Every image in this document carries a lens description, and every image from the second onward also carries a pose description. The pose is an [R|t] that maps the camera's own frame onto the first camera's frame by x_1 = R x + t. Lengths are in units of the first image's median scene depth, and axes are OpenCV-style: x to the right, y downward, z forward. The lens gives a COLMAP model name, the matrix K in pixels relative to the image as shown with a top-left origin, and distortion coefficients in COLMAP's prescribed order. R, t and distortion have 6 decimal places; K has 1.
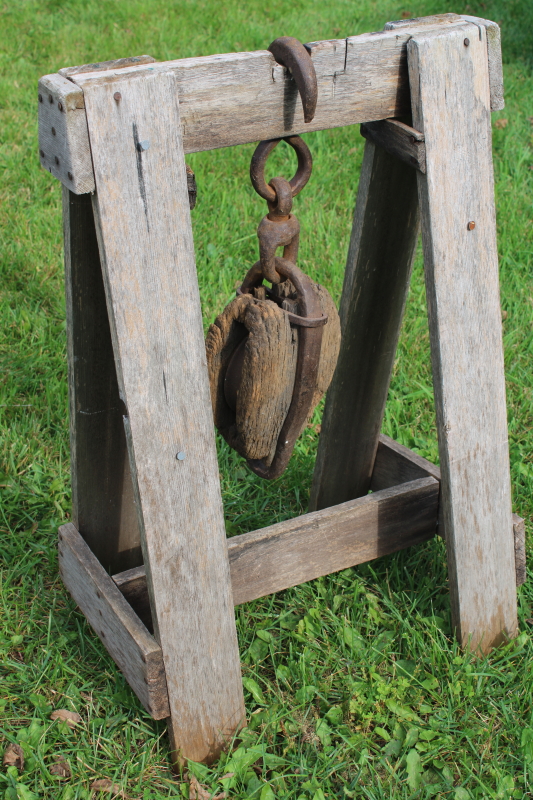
lens RADIAL K [[1167.6, 0, 266.5], [0, 1167.6, 400.0], [0, 0, 1]] dist [-0.054461, 0.115902]
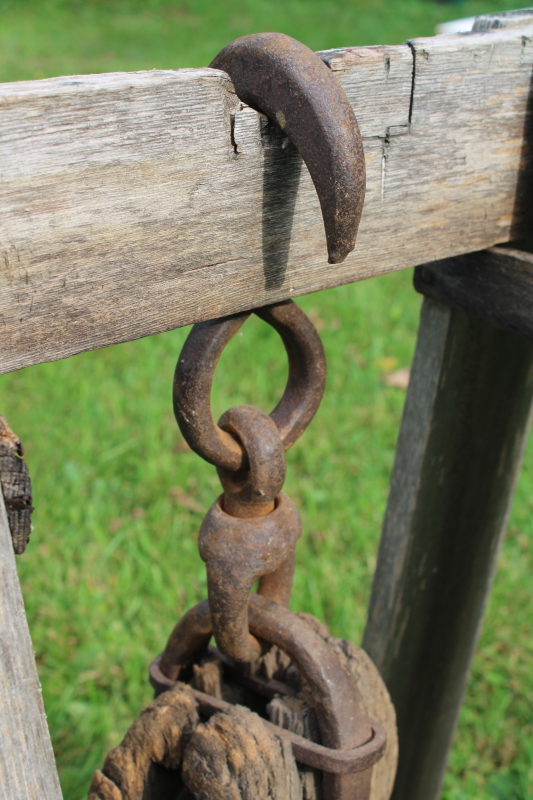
lens RADIAL K [[1167.6, 0, 266.5], [0, 1167.6, 400.0], [0, 0, 1]] dist [-0.054461, 0.115902]
pose [[0.989660, -0.072994, 0.123474, -0.031149], [0.088855, 0.987752, -0.128257, -0.144155], [-0.112600, 0.137902, 0.984024, 0.619604]]
